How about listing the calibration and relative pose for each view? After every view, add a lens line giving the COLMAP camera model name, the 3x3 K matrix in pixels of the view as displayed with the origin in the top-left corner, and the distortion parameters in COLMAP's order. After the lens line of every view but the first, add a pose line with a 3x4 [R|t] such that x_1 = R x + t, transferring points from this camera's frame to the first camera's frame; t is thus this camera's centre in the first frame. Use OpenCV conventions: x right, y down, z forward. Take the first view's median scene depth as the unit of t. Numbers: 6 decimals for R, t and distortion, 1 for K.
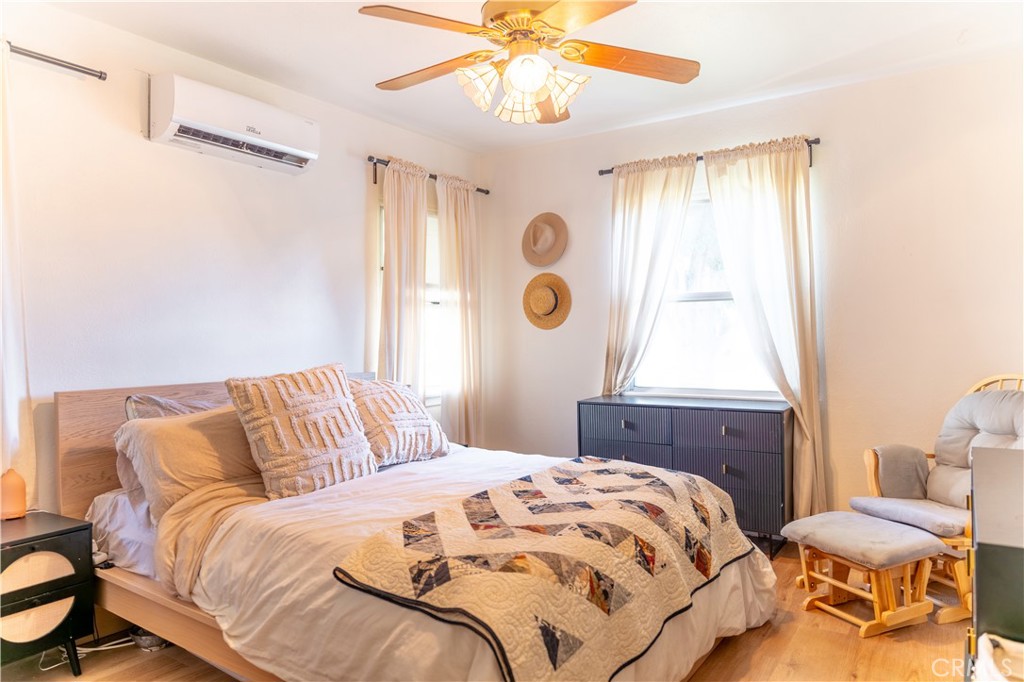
lens RADIAL K [[687.1, 0, 510.6], [0, 687.1, 339.4], [0, 0, 1]] dist [-0.003030, -0.018790]
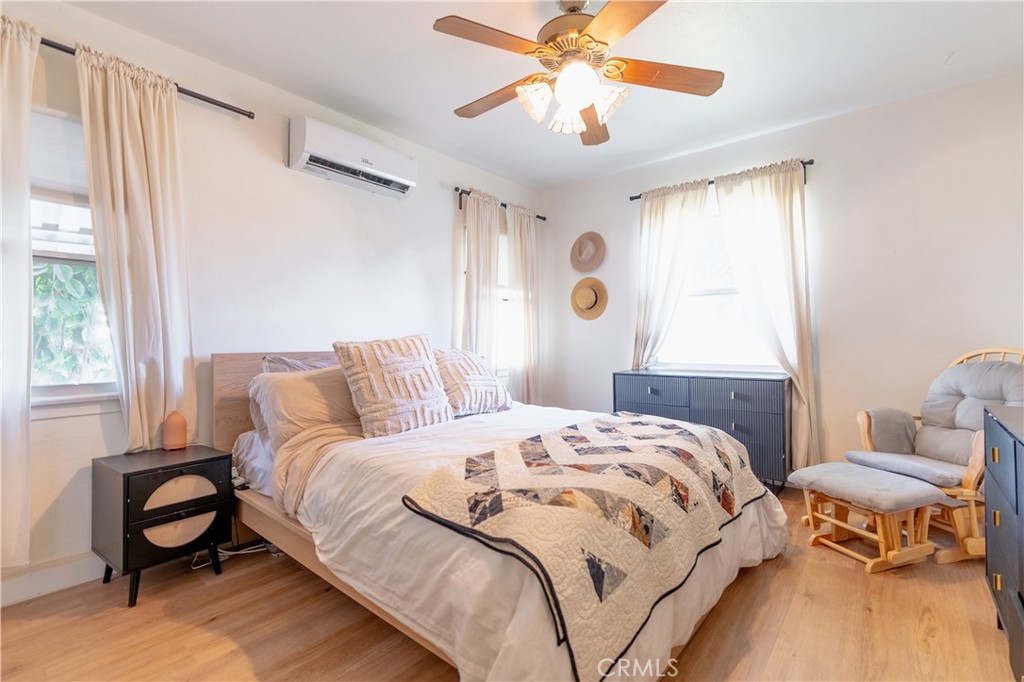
lens RADIAL K [[465.7, 0, 518.6], [0, 465.7, 338.5], [0, 0, 1]] dist [-0.009535, 0.000438]
pose [[0.995643, 0.004293, -0.093143, 0.002524], [-0.005150, 0.999947, -0.008969, 0.054495], [0.093100, 0.009410, 0.995612, 0.173787]]
